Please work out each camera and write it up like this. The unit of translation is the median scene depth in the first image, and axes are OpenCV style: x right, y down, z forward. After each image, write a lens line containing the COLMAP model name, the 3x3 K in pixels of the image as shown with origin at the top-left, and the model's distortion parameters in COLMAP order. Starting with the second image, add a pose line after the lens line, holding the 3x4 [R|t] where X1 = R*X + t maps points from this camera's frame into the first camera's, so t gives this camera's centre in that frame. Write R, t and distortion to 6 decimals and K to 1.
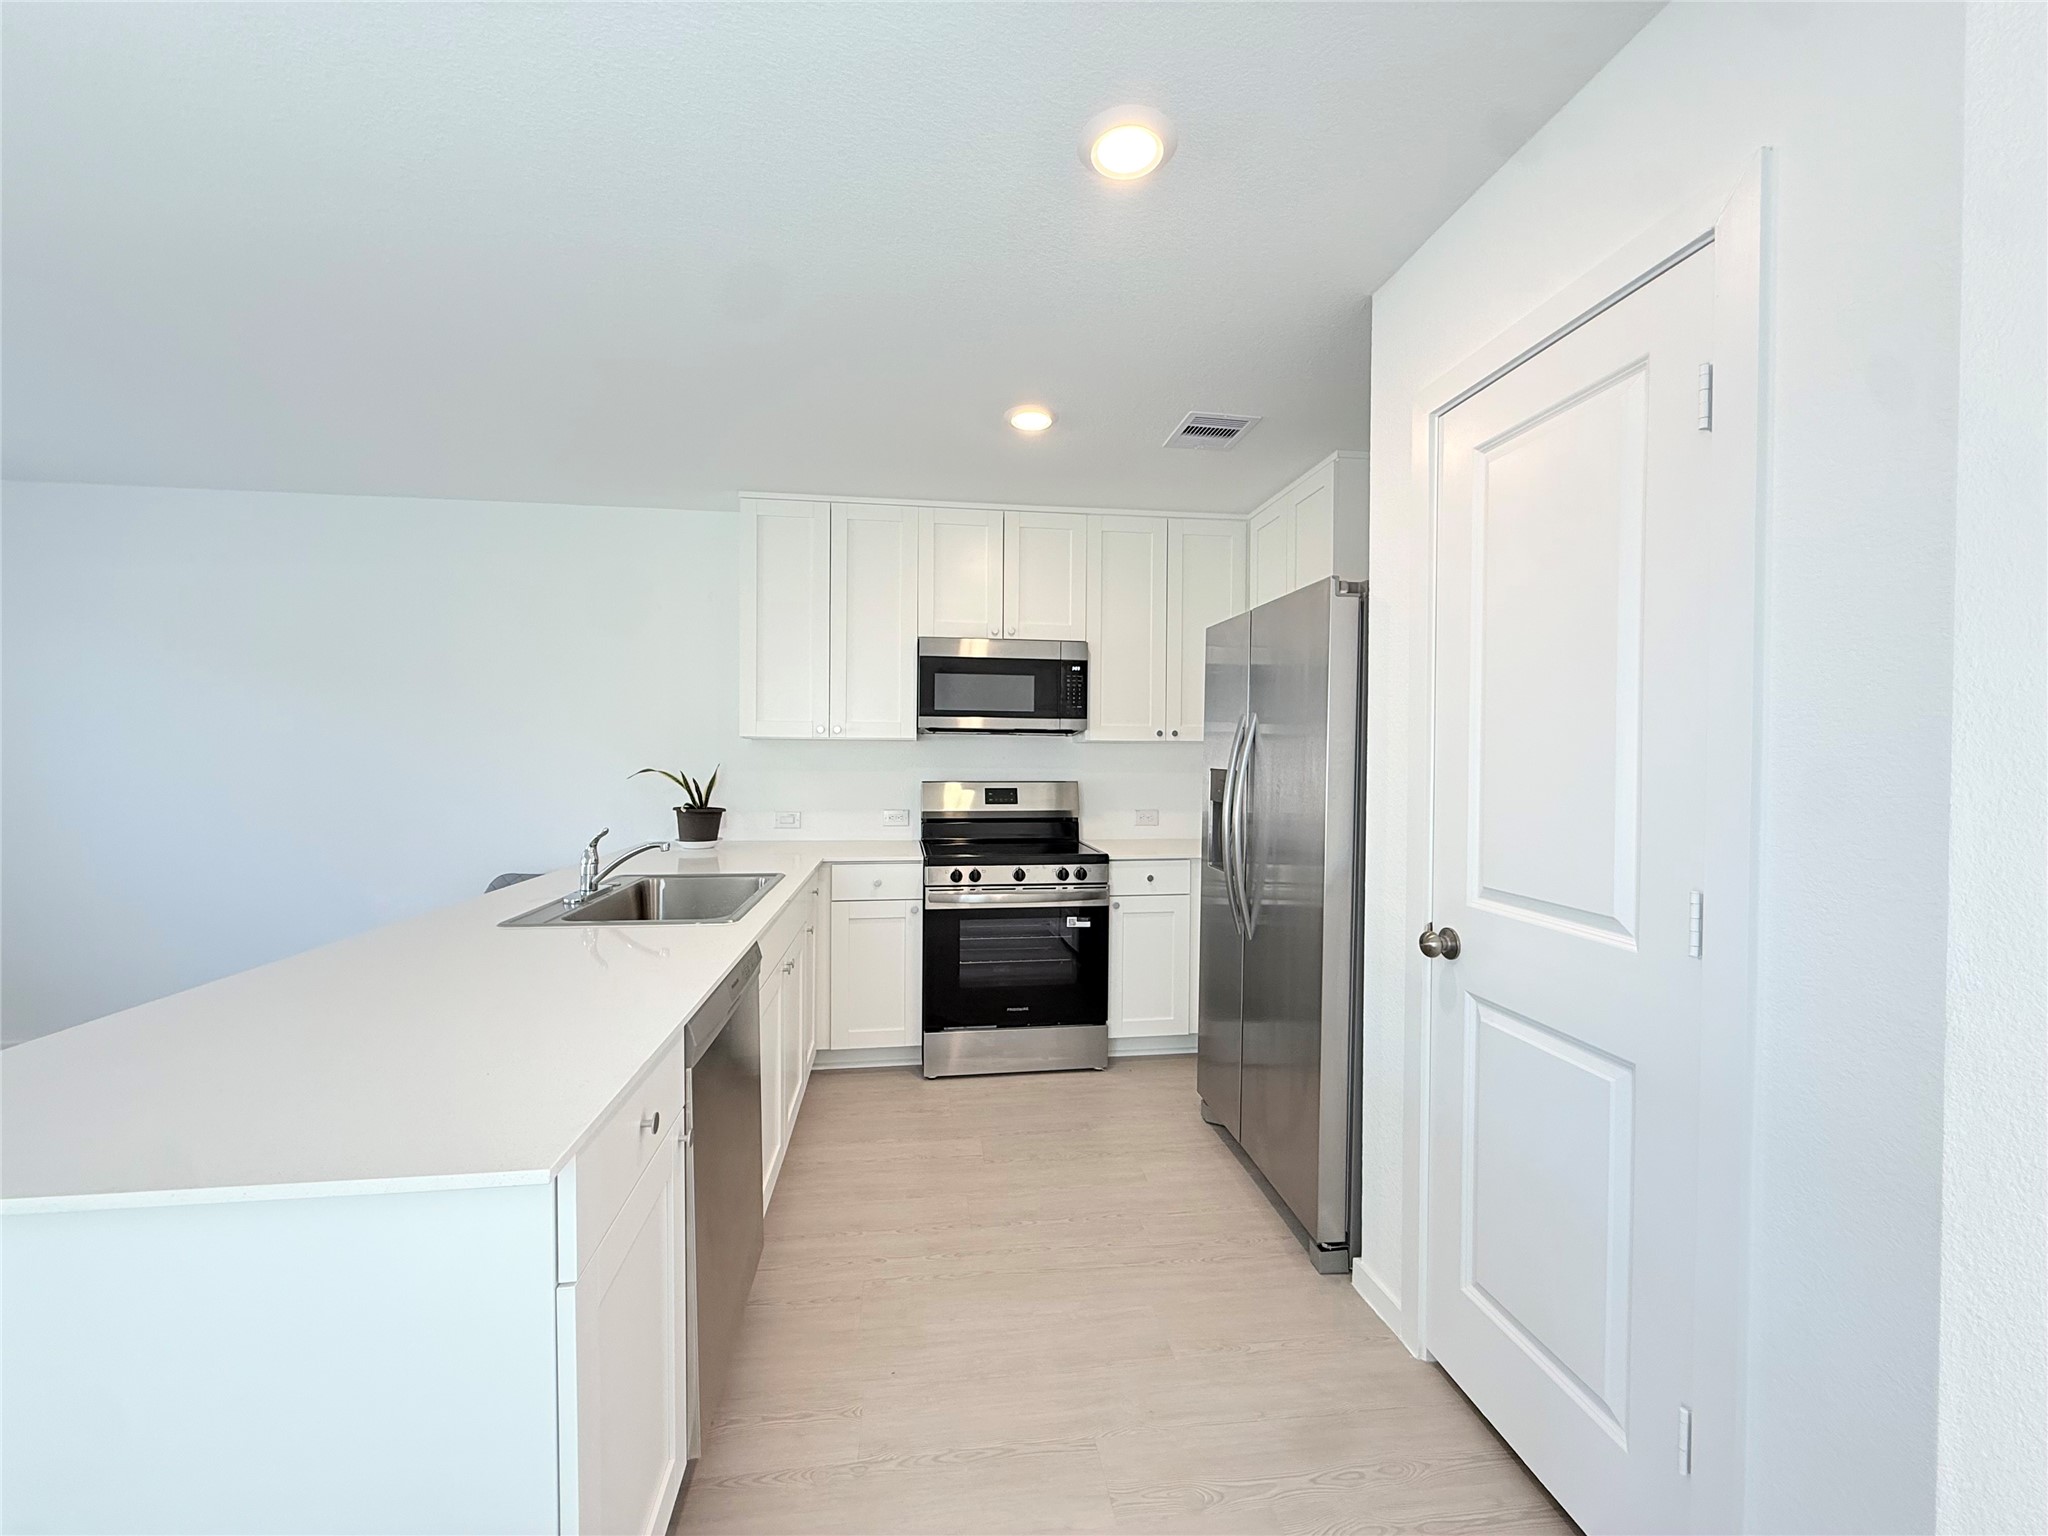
lens RADIAL K [[815.9, 0, 1024.0], [0, 815.9, 768.0], [0, 0, 1]] dist [-0.000208, 0.000001]
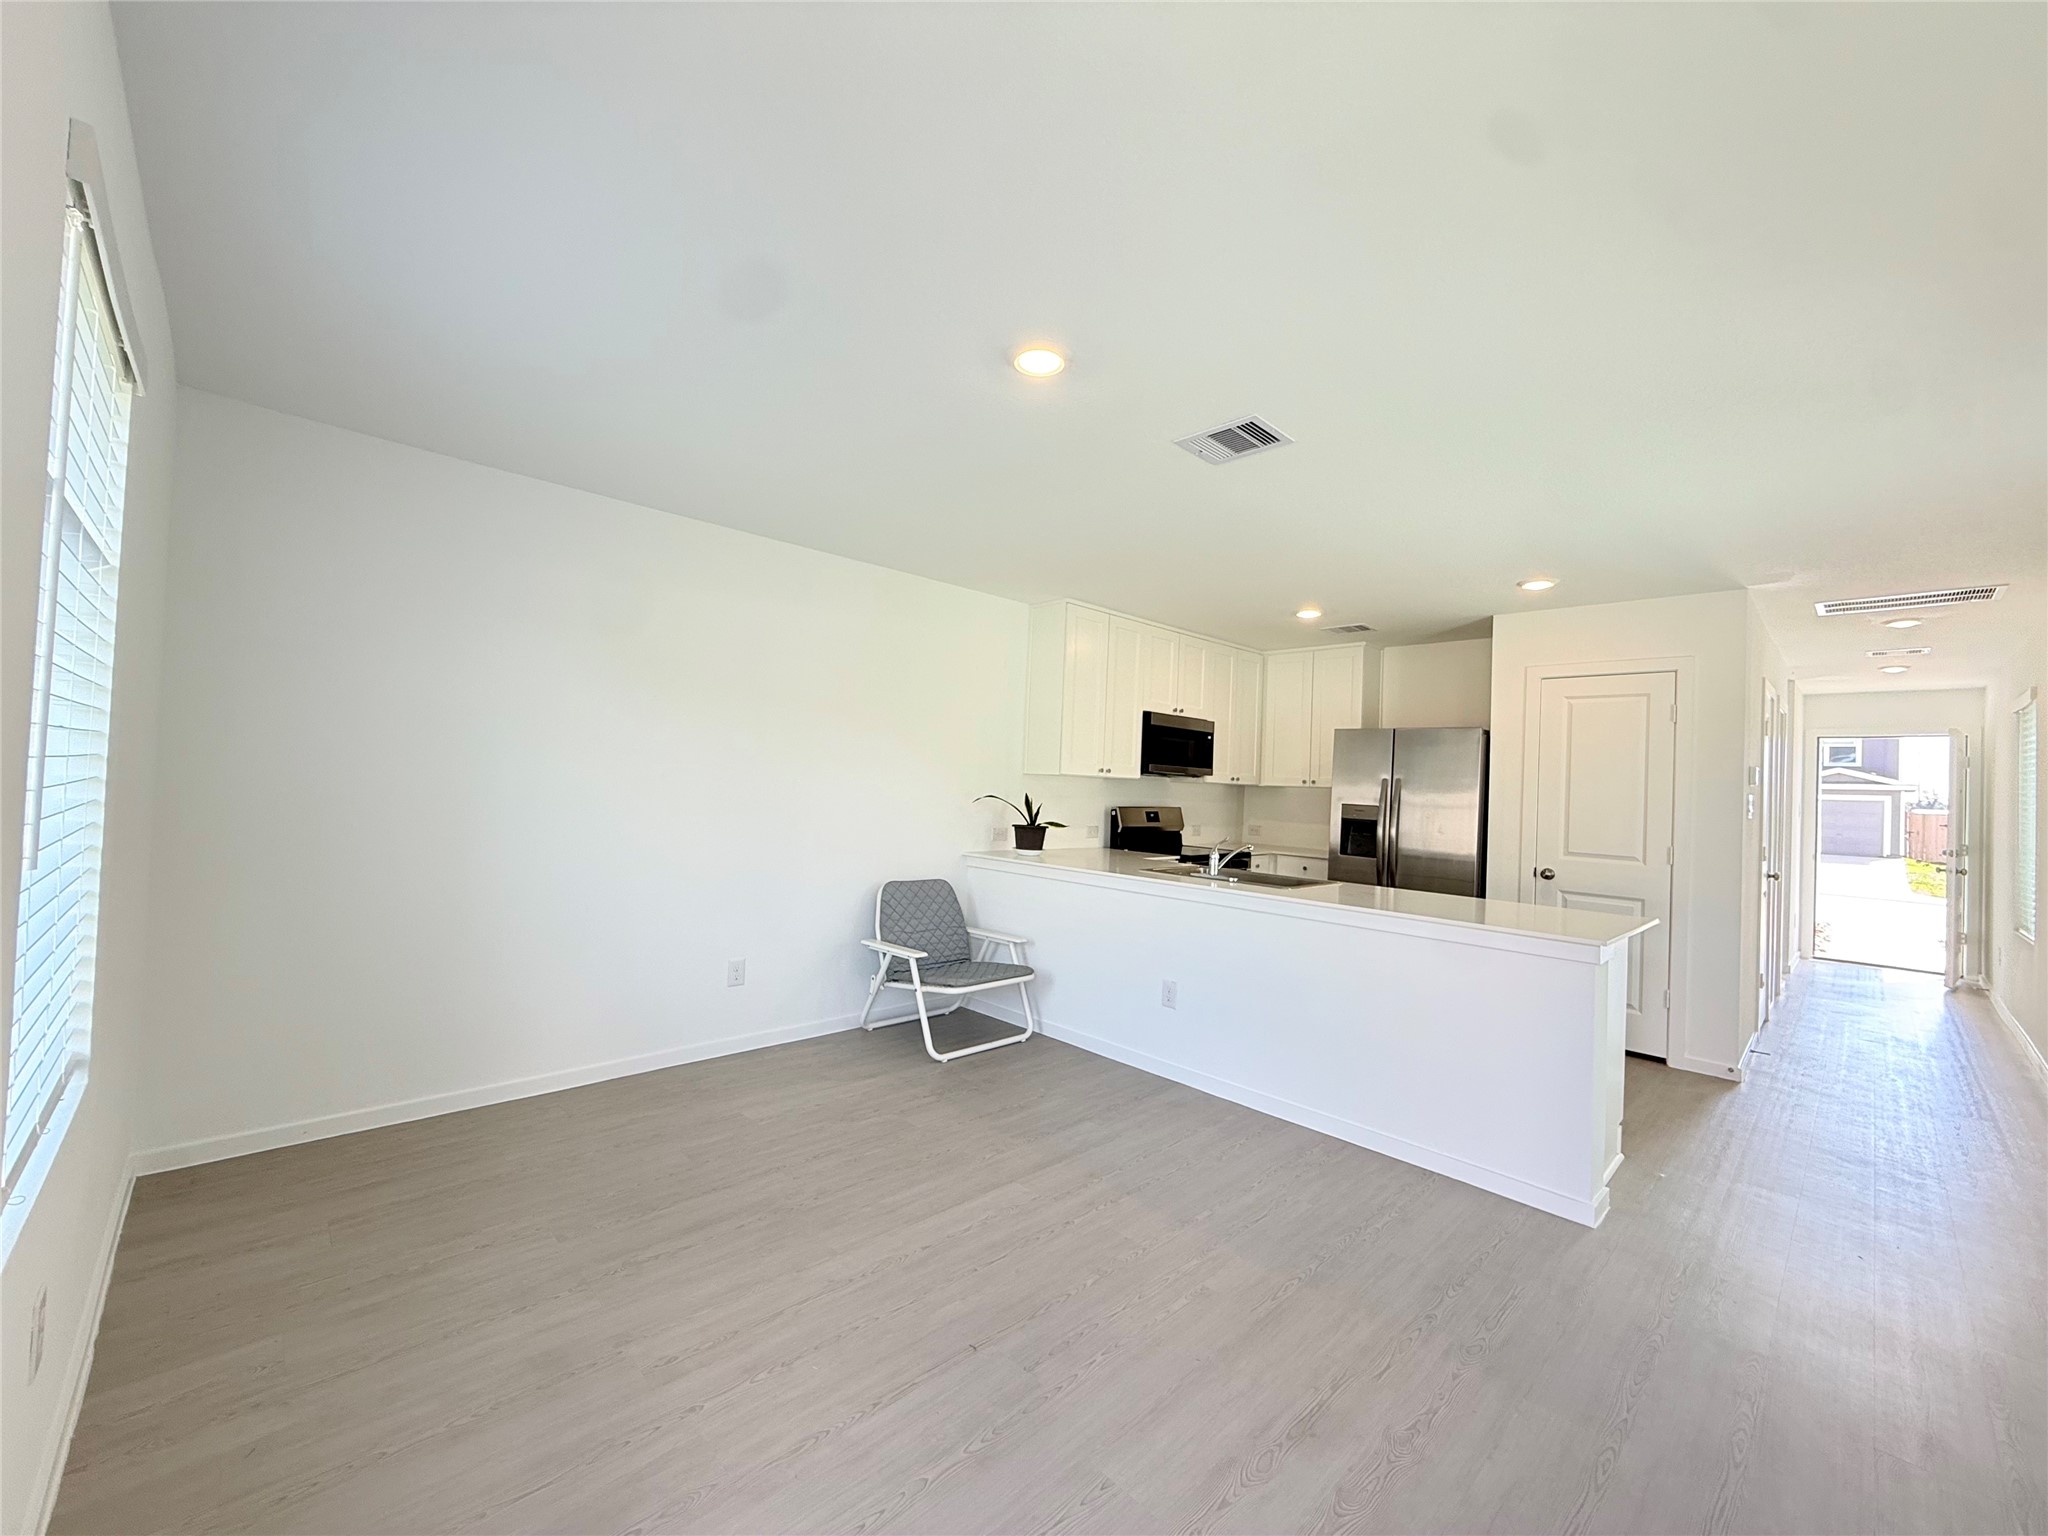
lens RADIAL K [[815.9, 0, 1024.0], [0, 815.9, 768.0], [0, 0, 1]] dist [-0.000208, 0.000001]
pose [[0.805193, 0.035134, 0.591971, -1.209194], [-0.024461, 0.999362, -0.026041, -0.012417], [-0.592507, 0.006488, 0.805539, -0.081464]]
